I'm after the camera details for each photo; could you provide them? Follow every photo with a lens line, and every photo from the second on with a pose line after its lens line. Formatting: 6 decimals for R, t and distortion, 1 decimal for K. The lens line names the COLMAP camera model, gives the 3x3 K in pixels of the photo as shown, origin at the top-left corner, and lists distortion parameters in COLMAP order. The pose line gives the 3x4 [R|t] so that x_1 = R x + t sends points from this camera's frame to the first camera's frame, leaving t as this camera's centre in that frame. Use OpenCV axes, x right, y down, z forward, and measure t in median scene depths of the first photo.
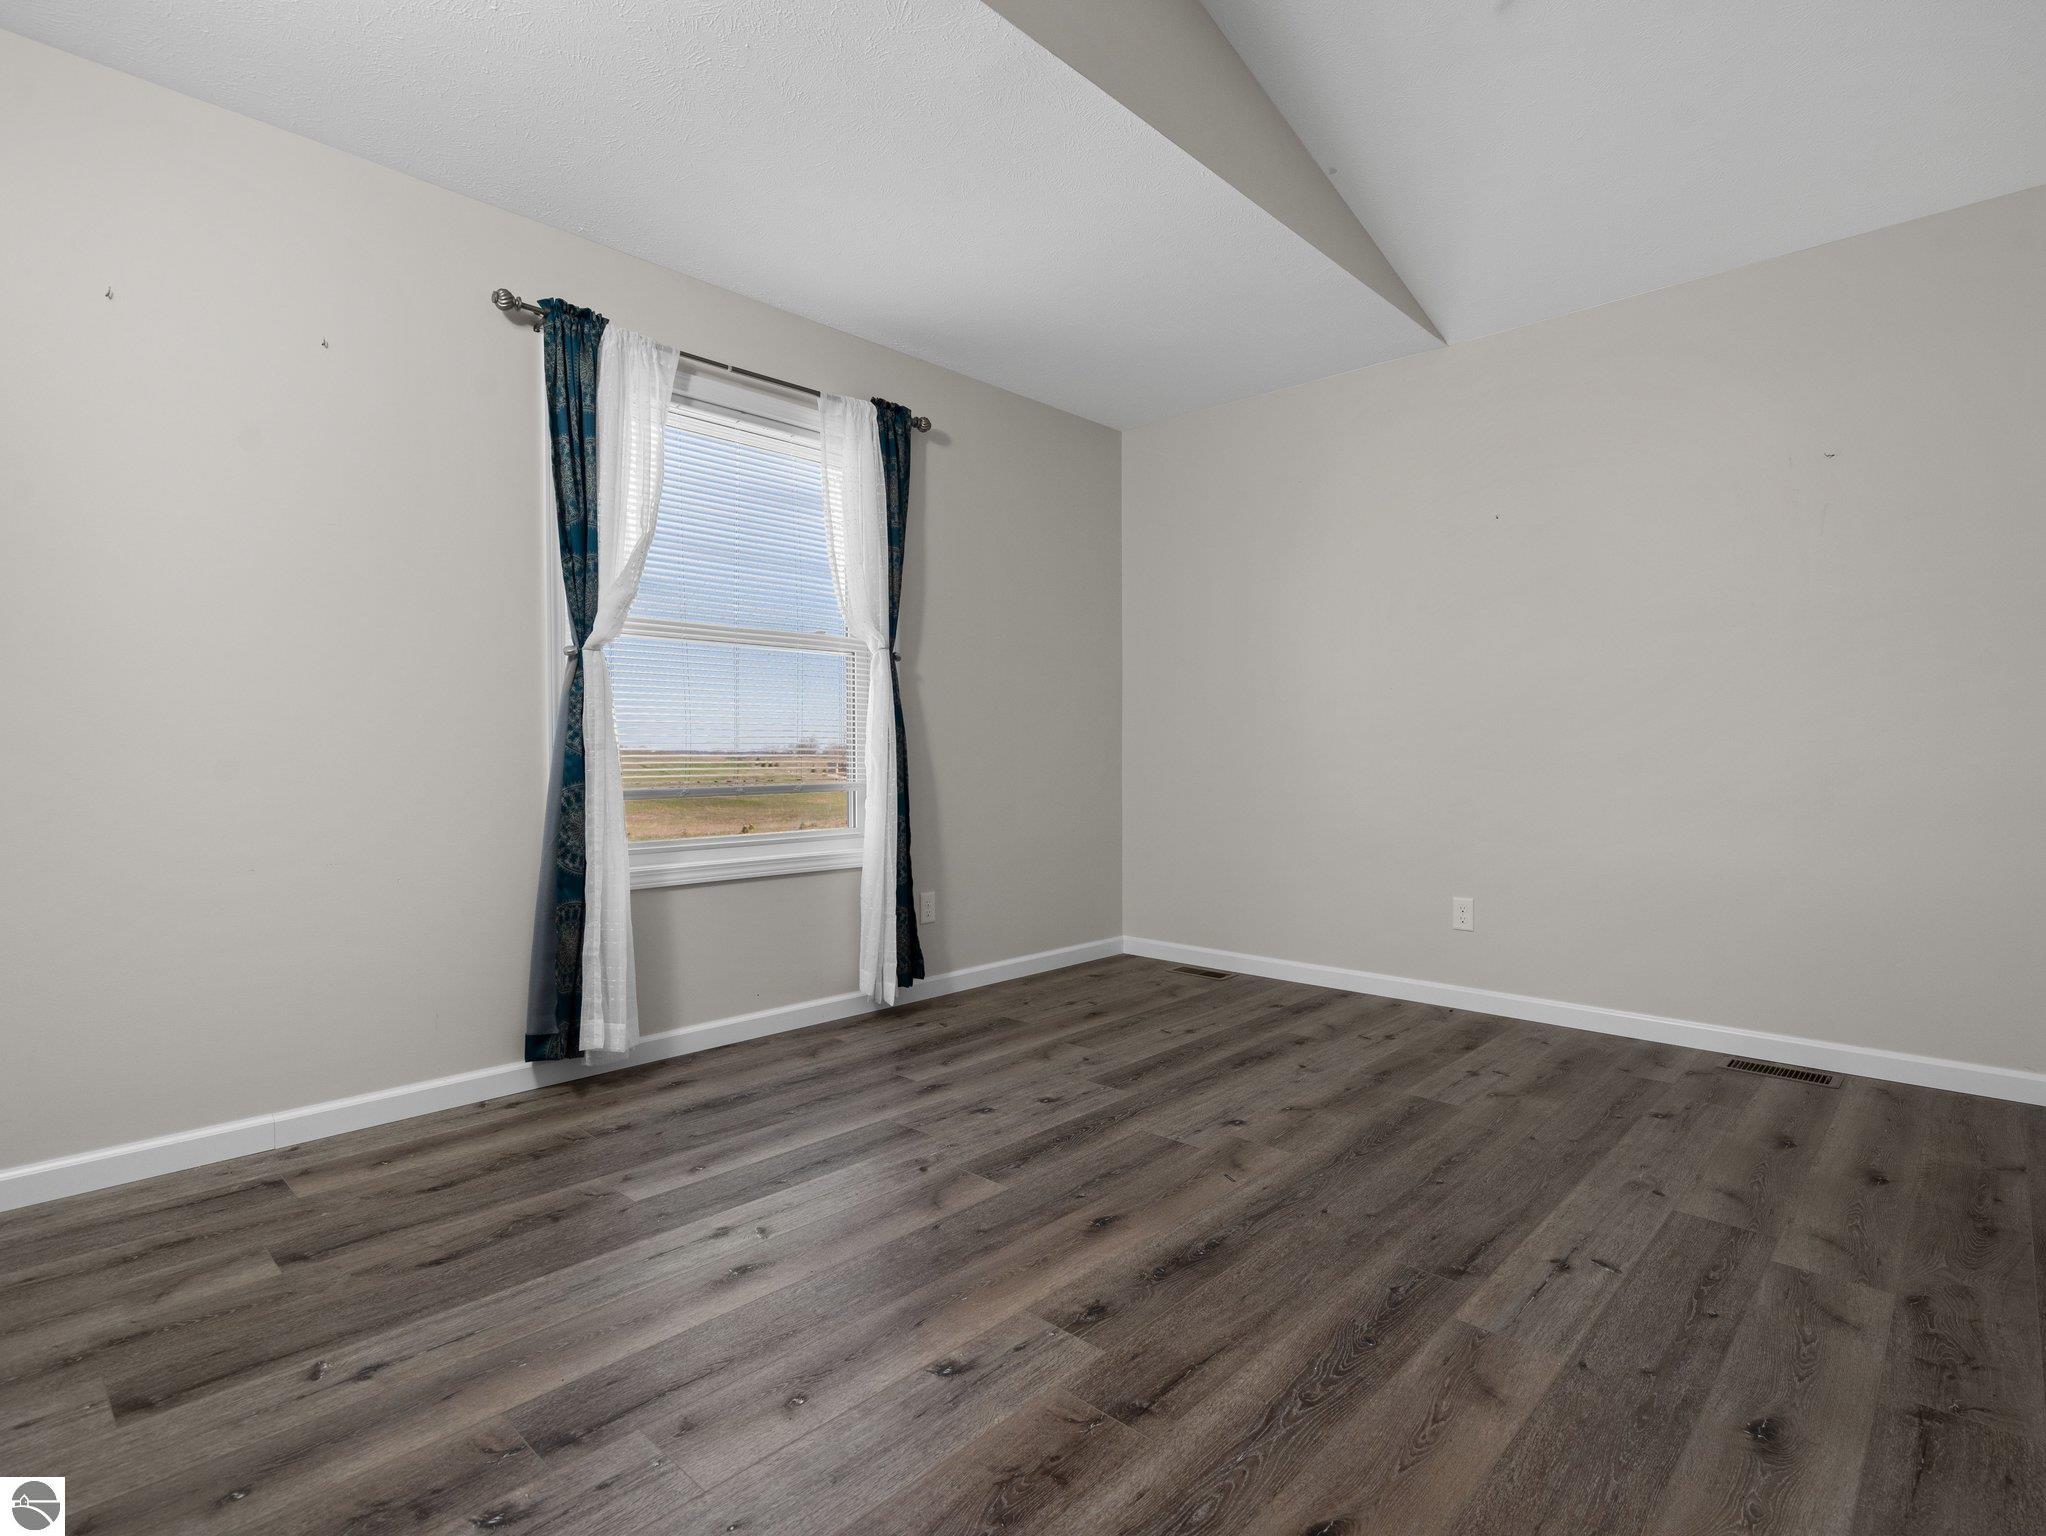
lens RADIAL K [[1036.8, 0, 1023.0], [0, 1036.8, 768.0], [0, 0, 1]] dist [-0.006379, 0.002527]
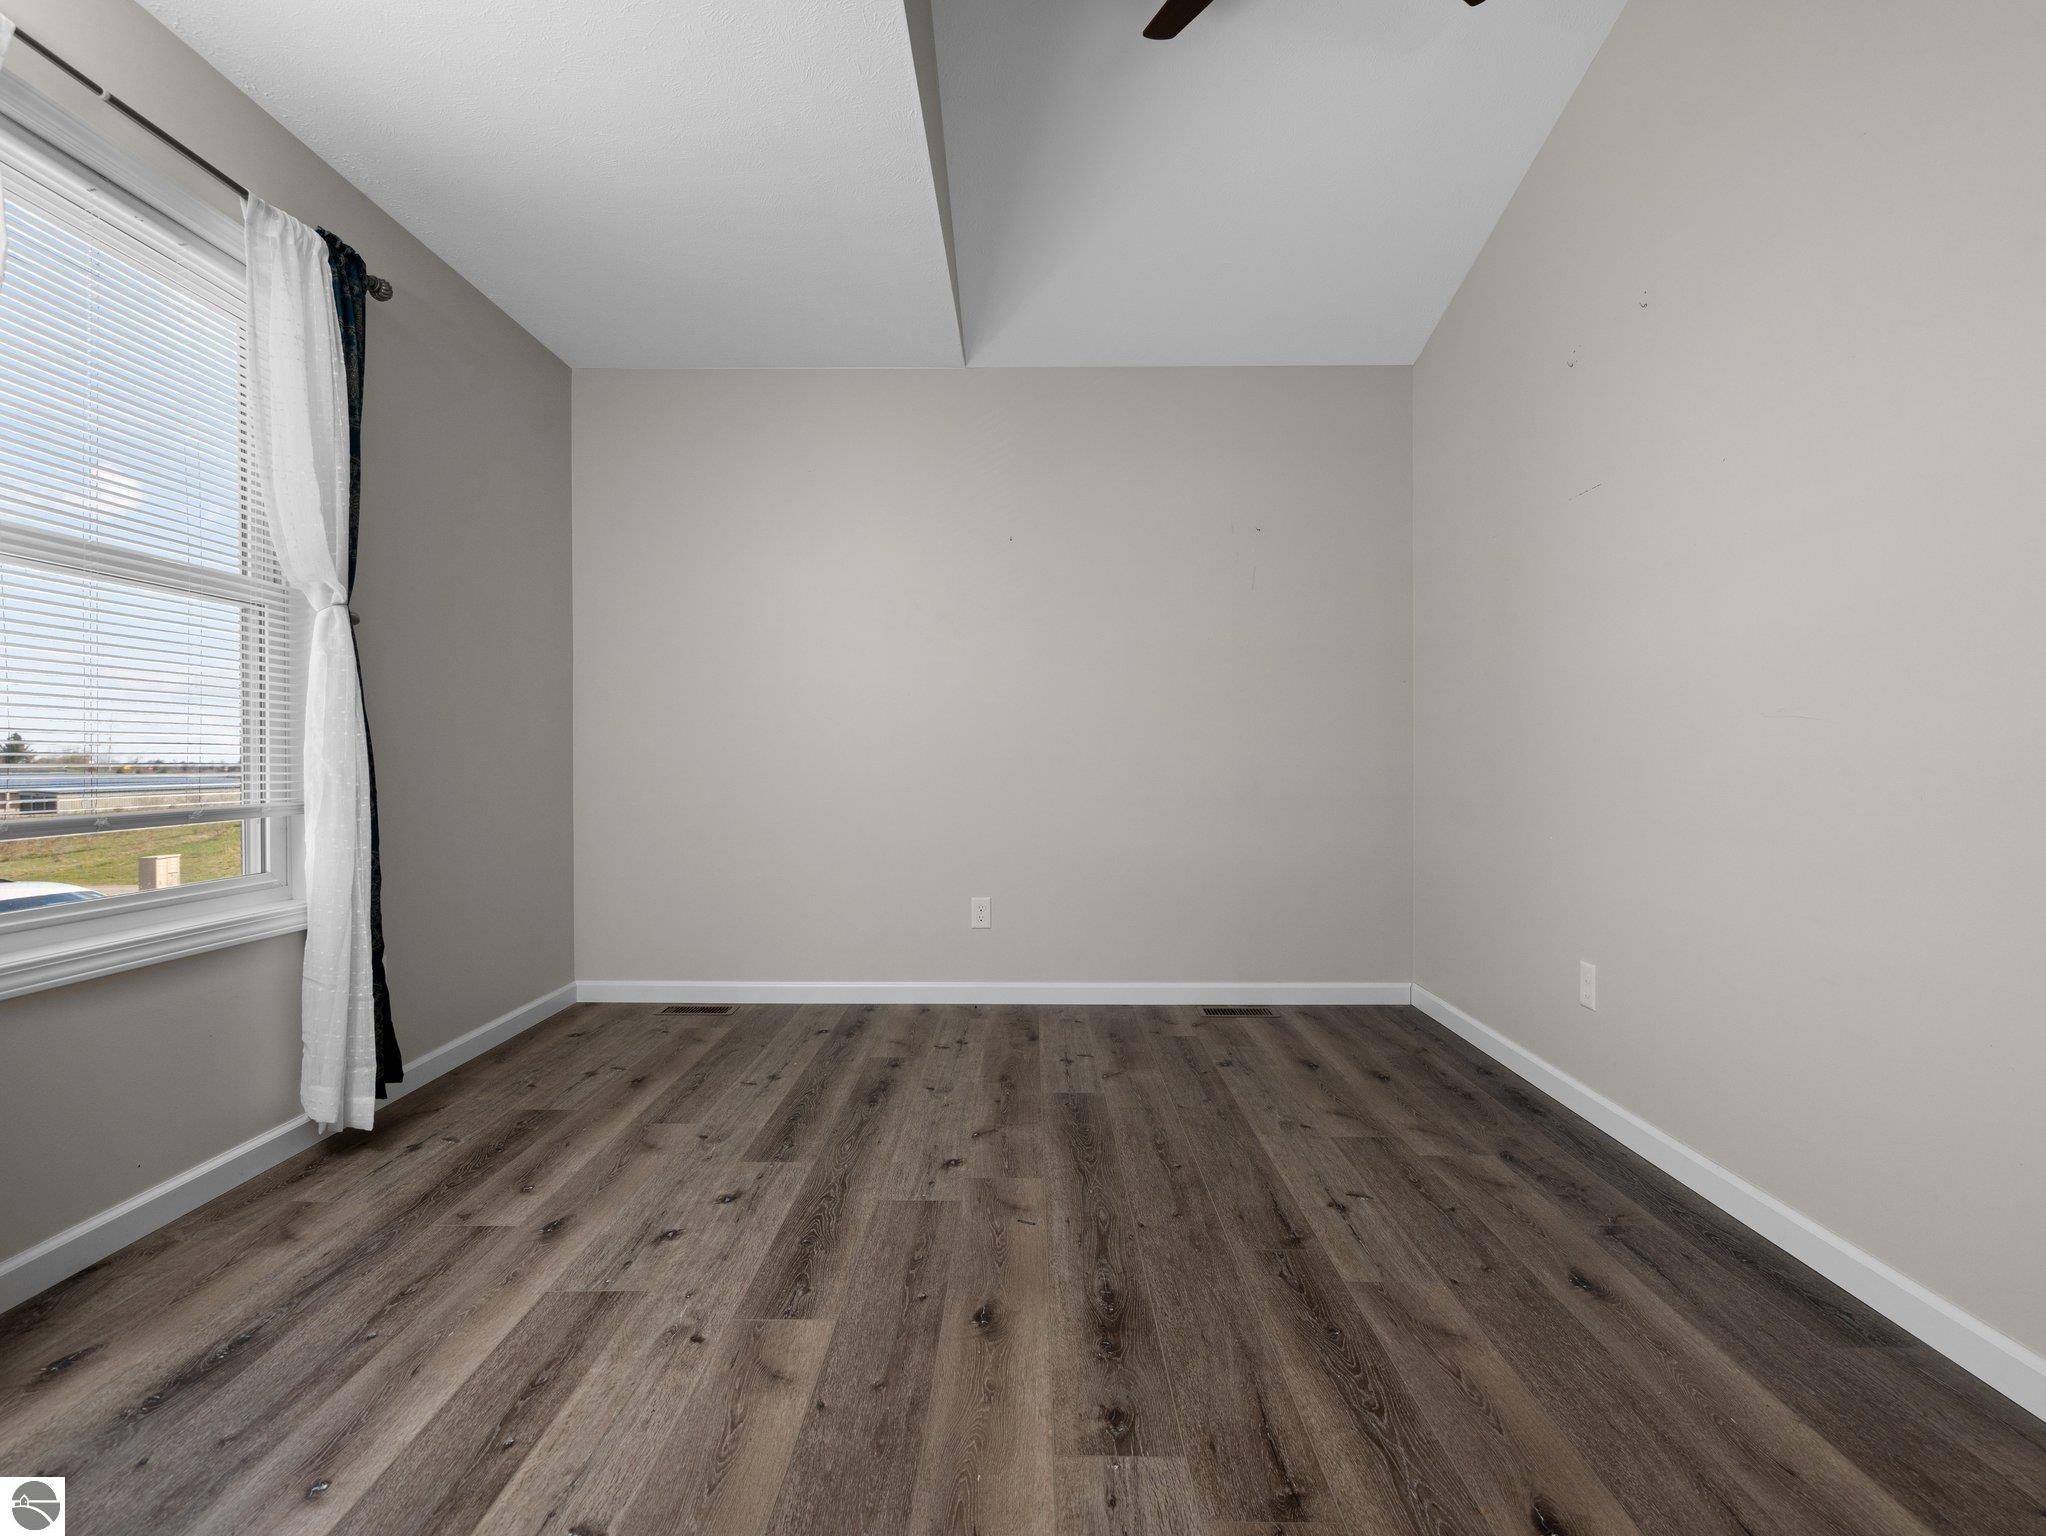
lens RADIAL K [[1036.8, 0, 1023.0], [0, 1036.8, 768.0], [0, 0, 1]] dist [-0.006379, 0.002527]
pose [[0.732395, -0.003870, 0.680869, -0.358864], [0.008787, 0.999954, -0.003769, -0.002851], [-0.680823, 0.008743, 0.732395, 0.274366]]
